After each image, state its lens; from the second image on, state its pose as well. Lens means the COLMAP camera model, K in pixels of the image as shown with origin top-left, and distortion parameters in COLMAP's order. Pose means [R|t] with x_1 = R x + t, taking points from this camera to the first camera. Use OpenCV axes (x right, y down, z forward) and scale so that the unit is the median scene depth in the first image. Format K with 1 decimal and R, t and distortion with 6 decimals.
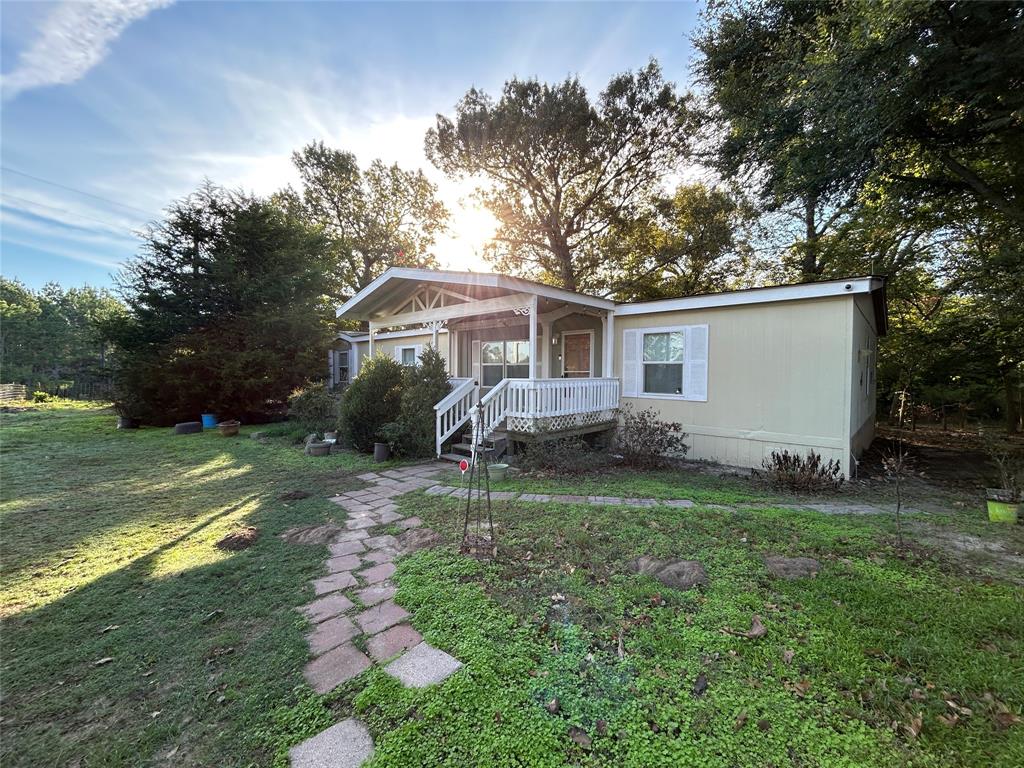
lens RADIAL K [[416.6, 0, 512.2], [0, 416.6, 381.8], [0, 0, 1]] dist [-0.001099, -0.001540]
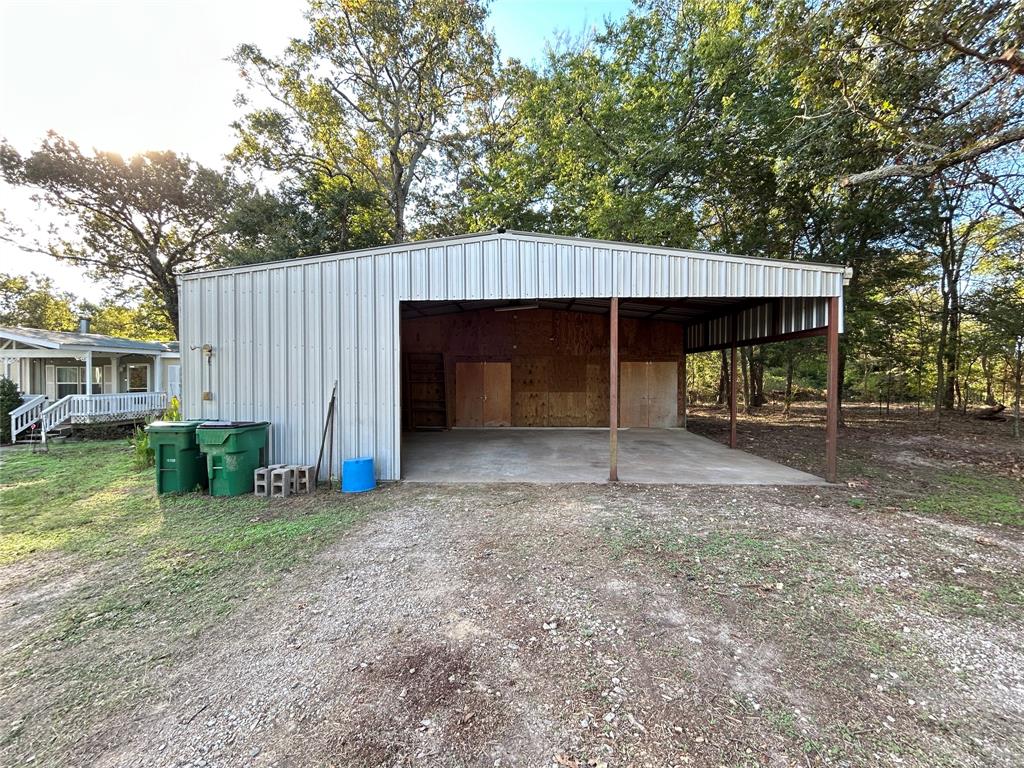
lens RADIAL K [[416.6, 0, 511.1], [0, 416.6, 386.4], [0, 0, 1]] dist [-0.001099, -0.001540]
pose [[0.748695, -0.017075, 0.662694, 0.215134], [0.016298, 0.999840, 0.007349, -0.026225], [-0.662714, 0.005298, 0.748854, -1.540595]]
